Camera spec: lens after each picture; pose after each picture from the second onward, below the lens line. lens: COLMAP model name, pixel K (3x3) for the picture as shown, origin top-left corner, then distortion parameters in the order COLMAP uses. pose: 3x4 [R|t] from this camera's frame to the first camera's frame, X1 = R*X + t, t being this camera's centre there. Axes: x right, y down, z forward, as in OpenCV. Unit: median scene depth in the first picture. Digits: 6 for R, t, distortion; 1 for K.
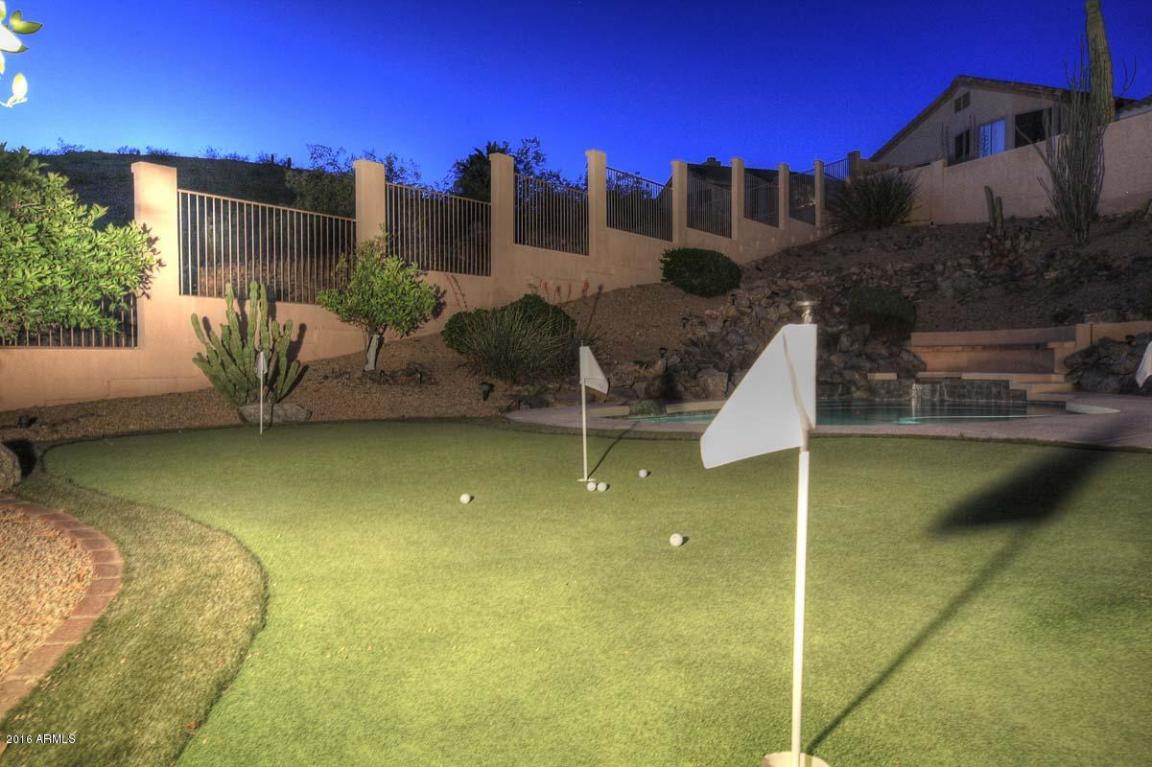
lens RADIAL K [[855.6, 0, 576.0], [0, 855.6, 383.5], [0, 0, 1]] dist [0.016940, 0.010730]
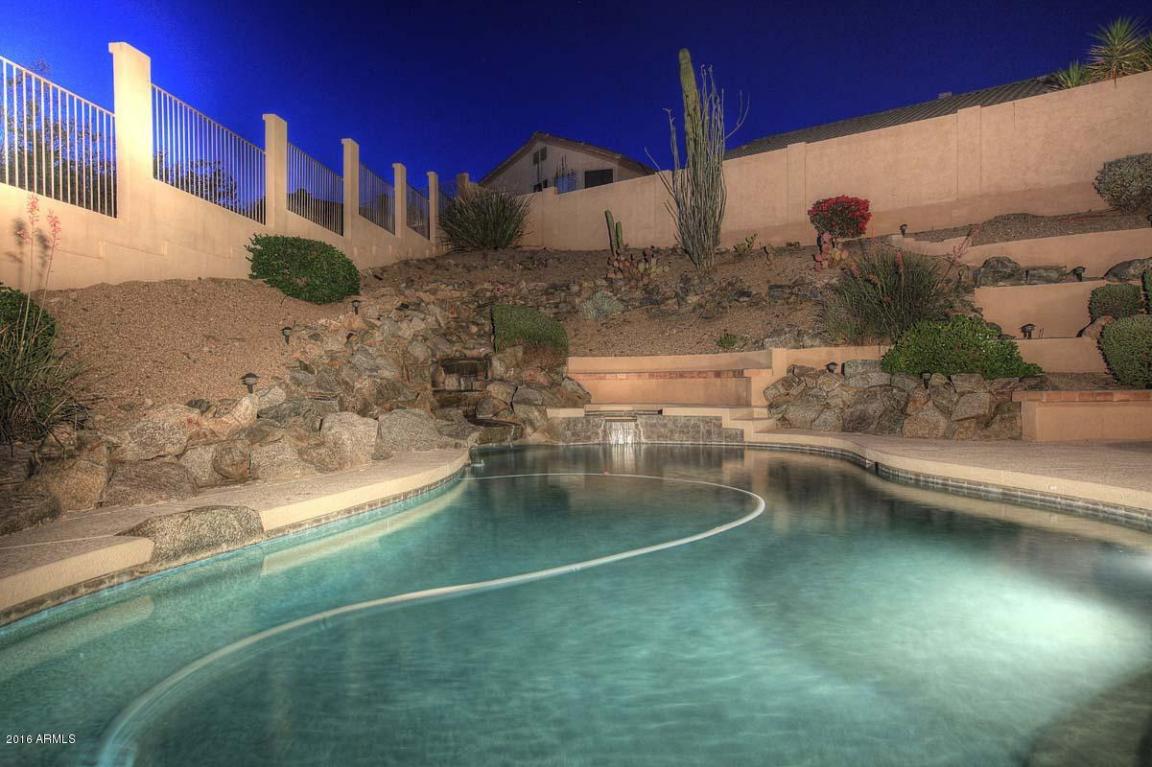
lens RADIAL K [[732.3, 0, 576.0], [0, 732.3, 383.5], [0, 0, 1]] dist [-0.048219, 0.054156]
pose [[0.866944, -0.001658, 0.498402, 0.036086], [0.015915, 0.999577, -0.024357, -0.015233], [-0.498151, 0.029048, 0.866604, 0.360092]]
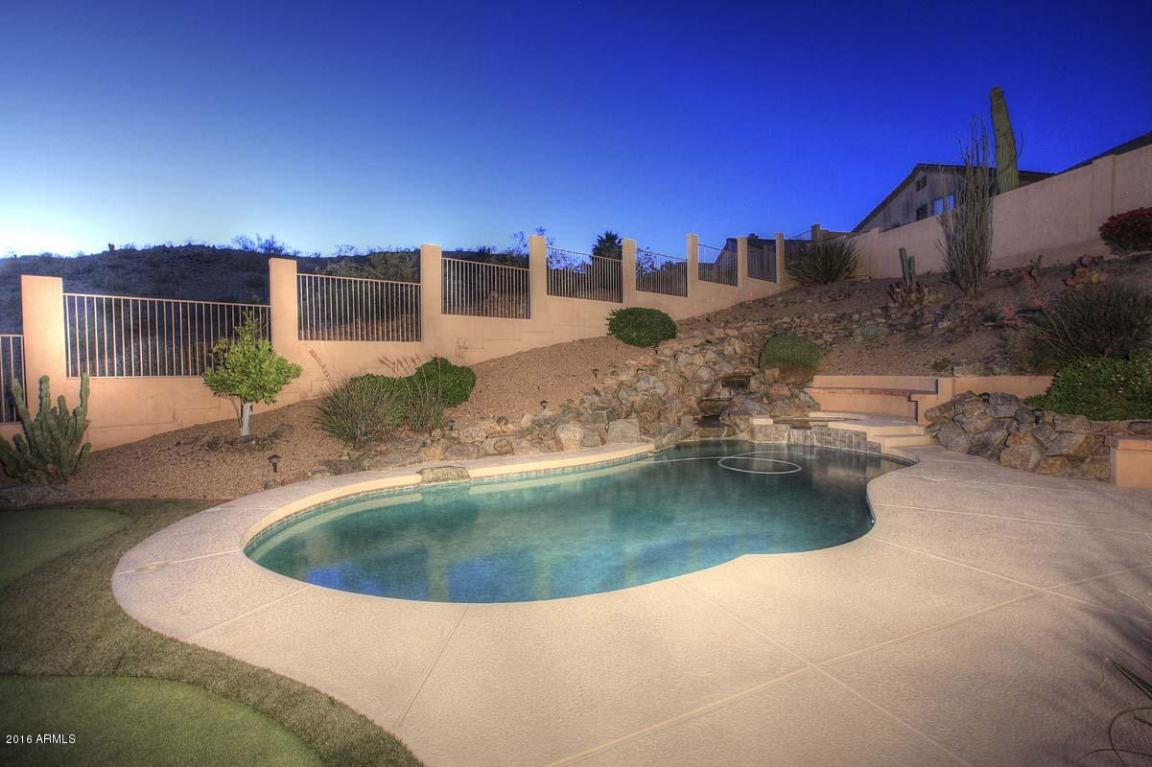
lens RADIAL K [[533.4, 0, 576.0], [0, 533.4, 383.5], [0, 0, 1]] dist [-0.025167, 0.000285]
pose [[0.977845, 0.001173, -0.209327, 0.218298], [-0.000067, 0.999986, 0.005287, -0.051070], [0.209330, -0.005155, 0.977831, 0.215174]]
